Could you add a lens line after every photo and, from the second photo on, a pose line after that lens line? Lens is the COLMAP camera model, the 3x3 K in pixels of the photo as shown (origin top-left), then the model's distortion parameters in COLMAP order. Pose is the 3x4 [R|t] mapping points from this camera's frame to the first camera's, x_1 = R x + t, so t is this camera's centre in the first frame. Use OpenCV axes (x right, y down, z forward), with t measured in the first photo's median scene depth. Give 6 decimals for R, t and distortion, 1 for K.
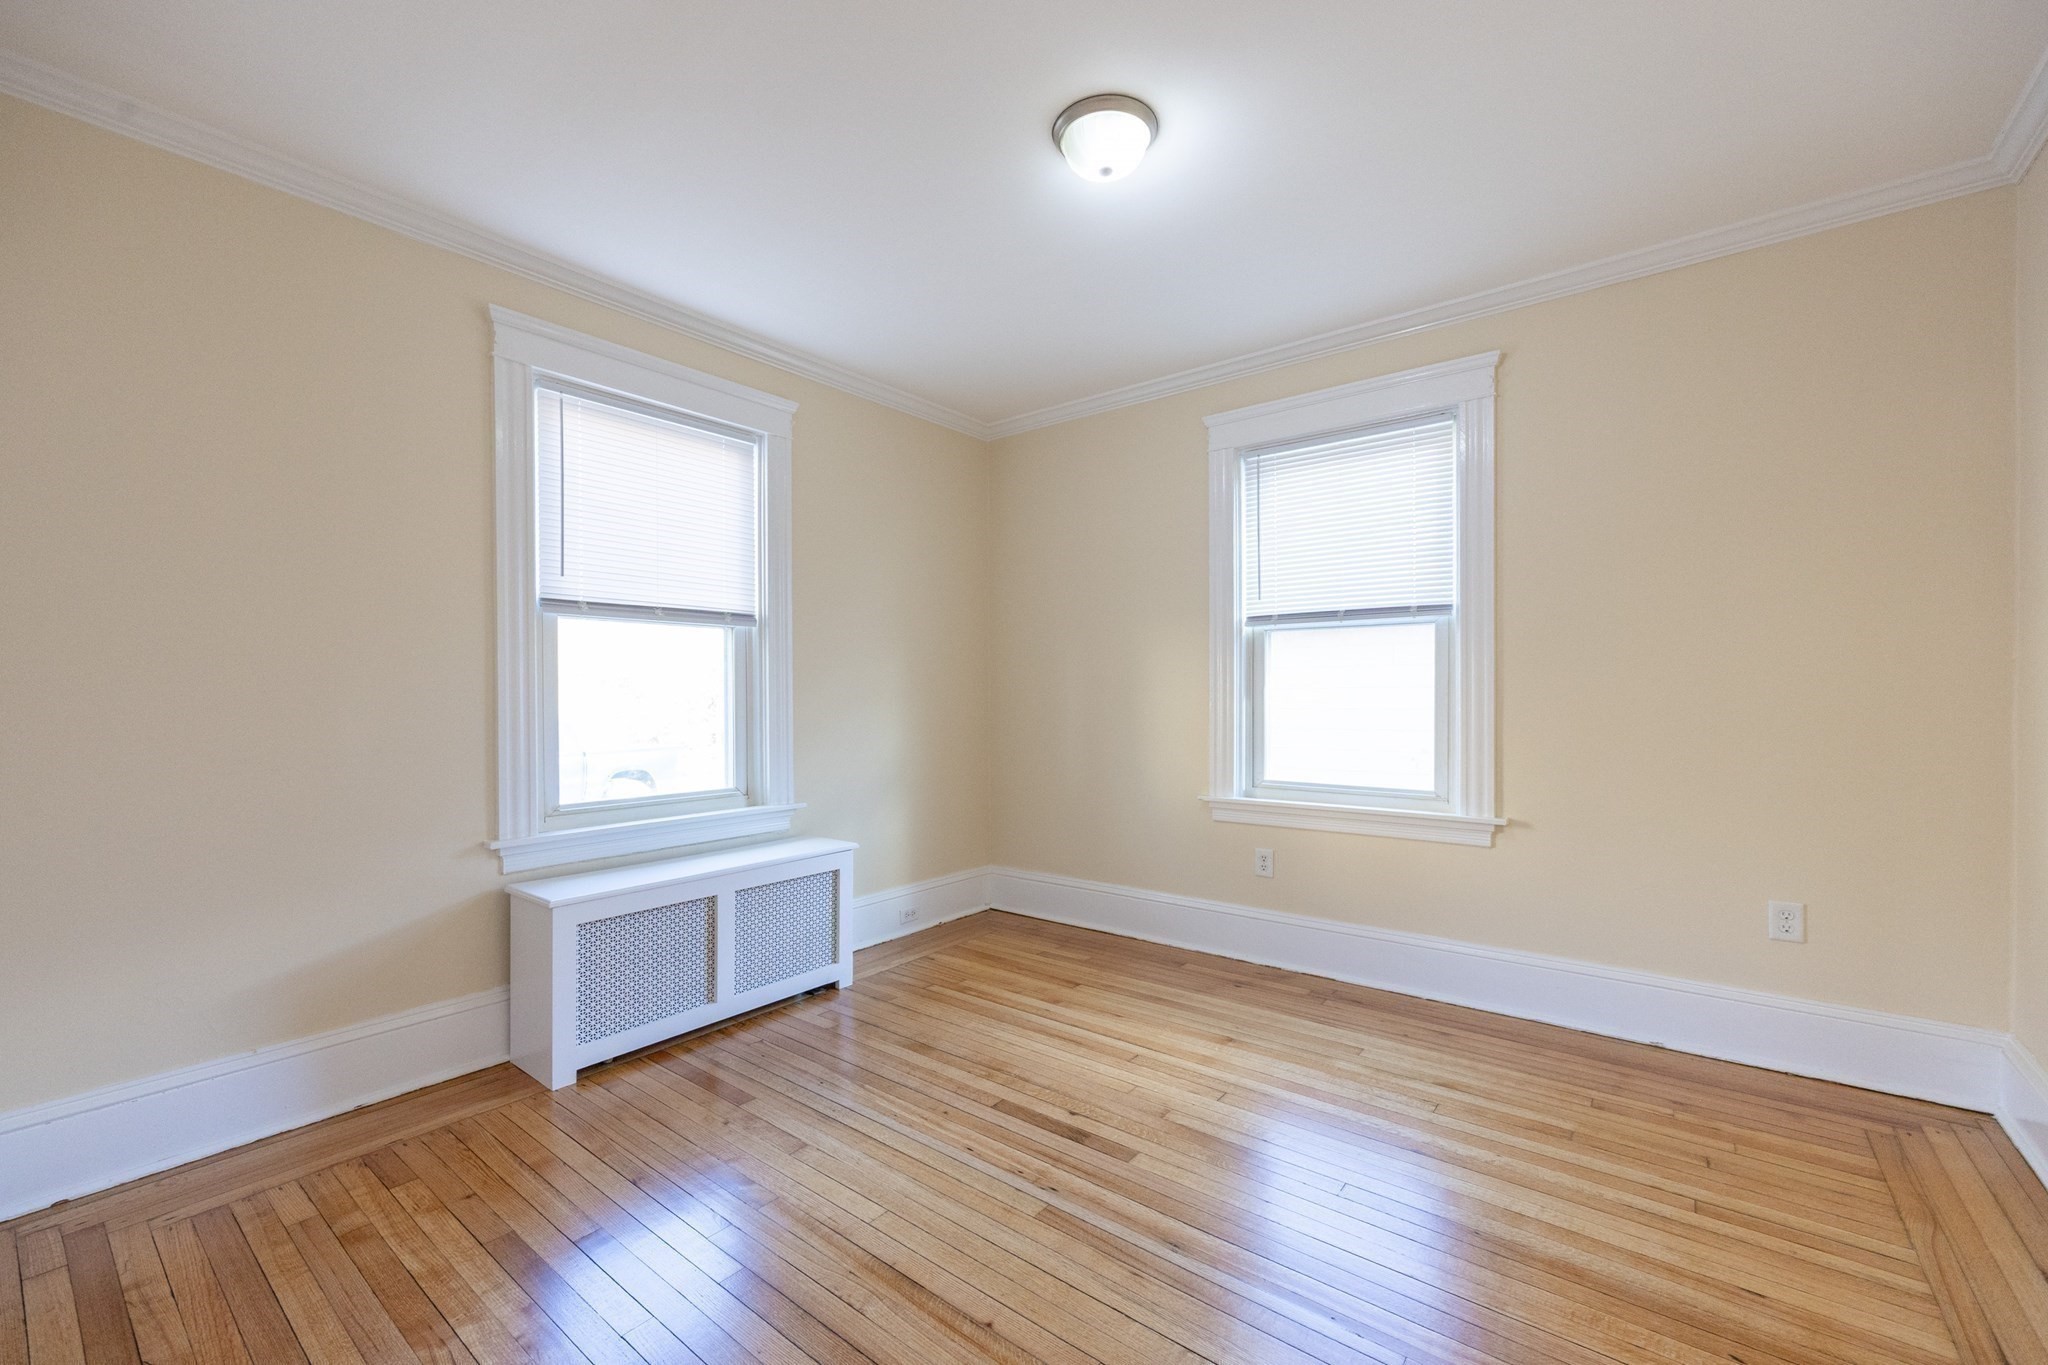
lens RADIAL K [[831.7, 0, 1022.7], [0, 831.7, 695.7], [0, 0, 1]] dist [-0.001125, -0.000095]
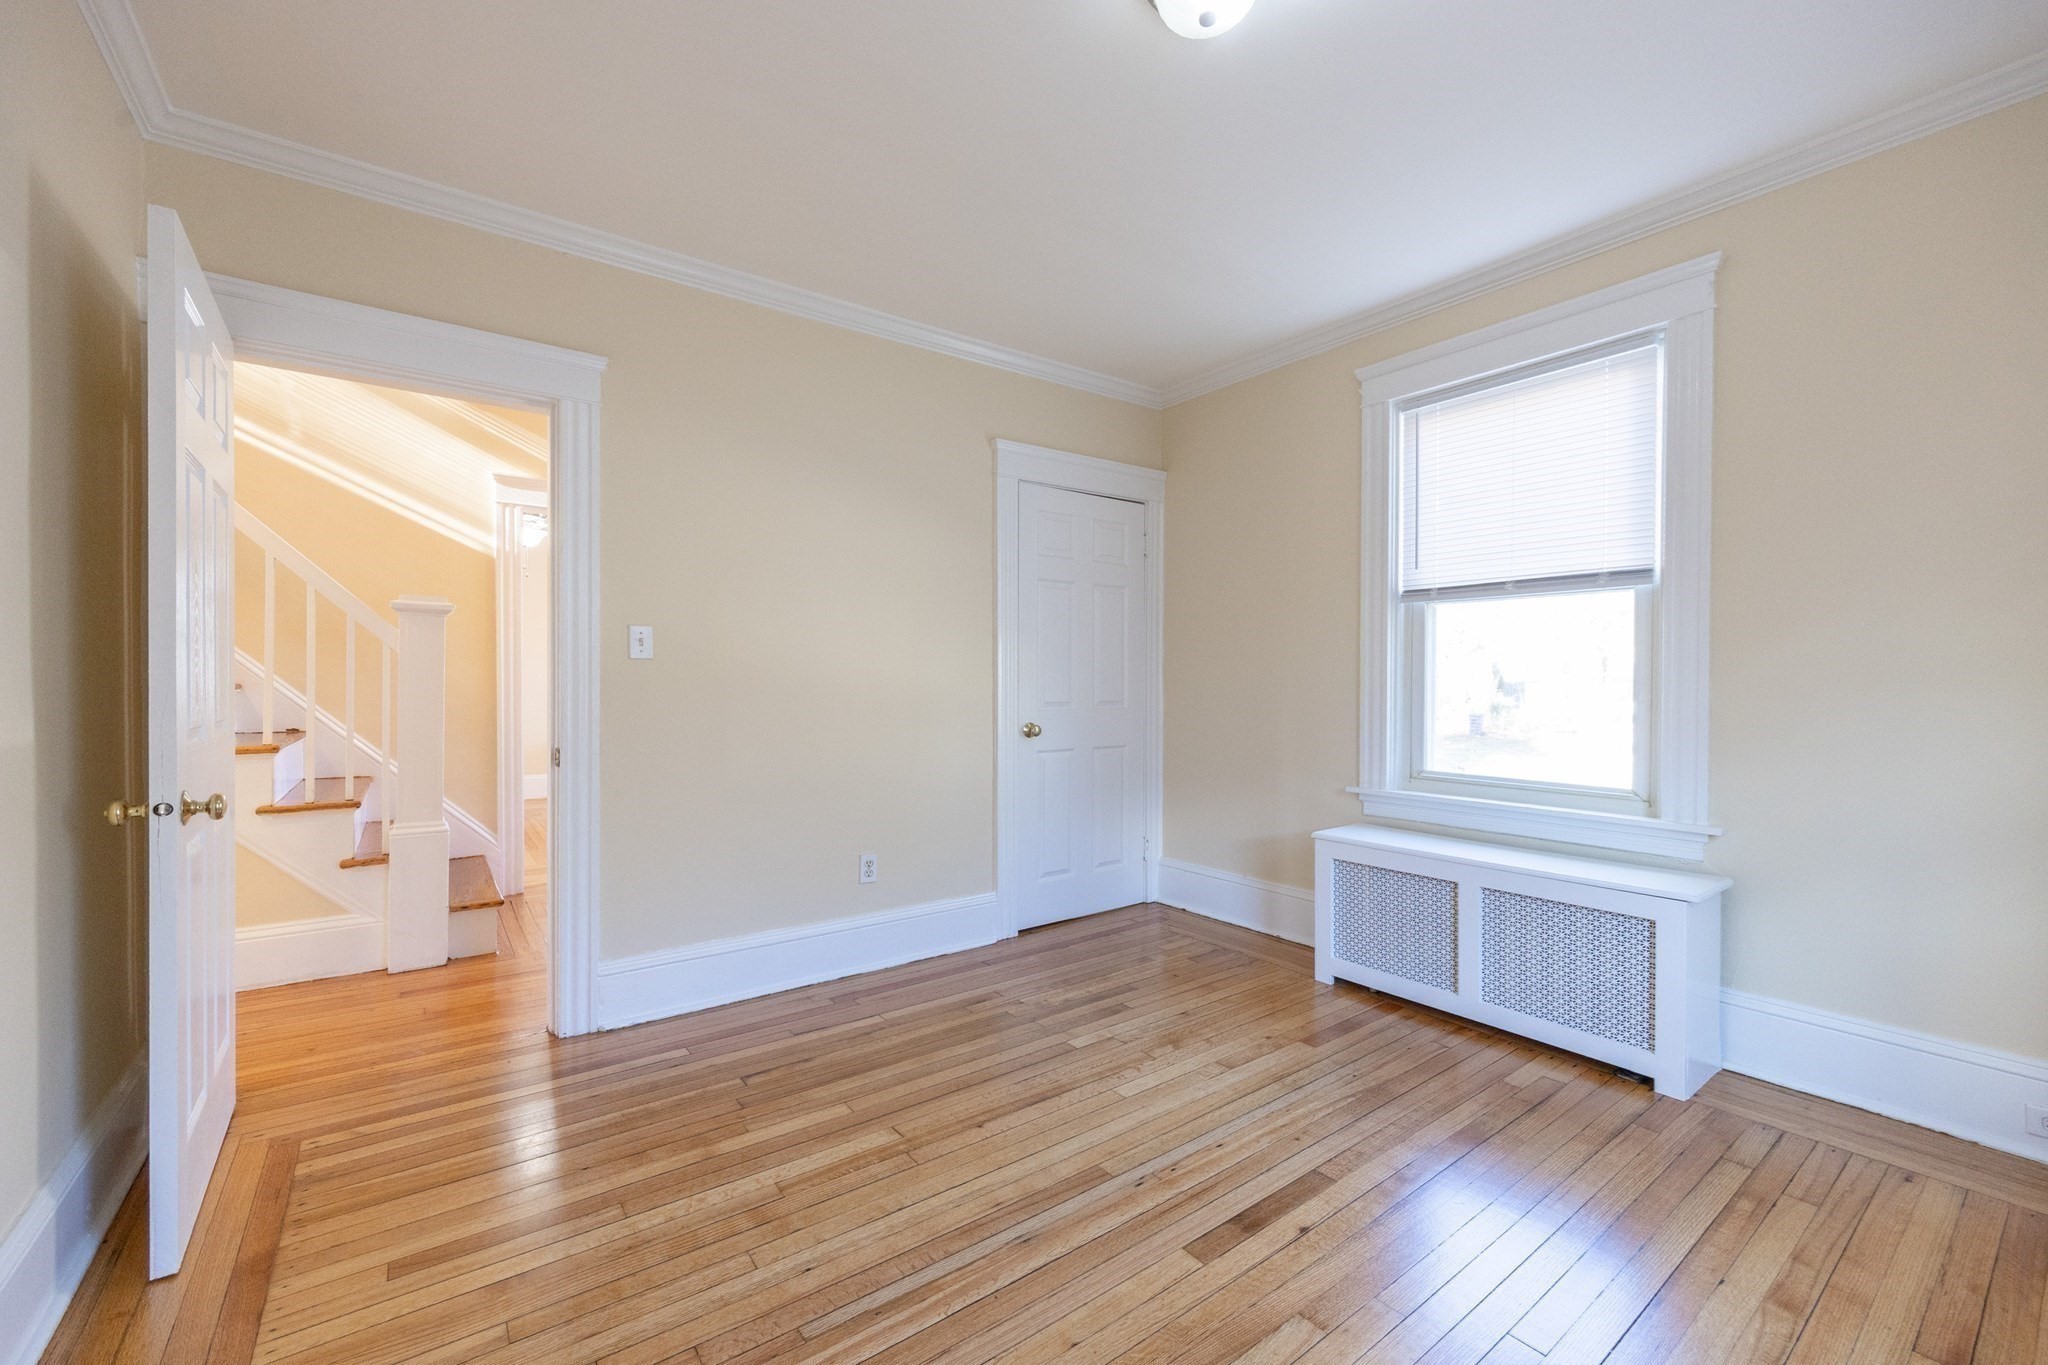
lens RADIAL K [[833.7, 0, 1021.8], [0, 833.7, 682.2], [0, 0, 1]] dist [0.000609, 0.000072]
pose [[-0.258042, 0.007624, -0.966104, 0.734328], [-0.002634, 0.999960, 0.008595, 0.003508], [0.966130, 0.004763, -0.258011, 0.819186]]
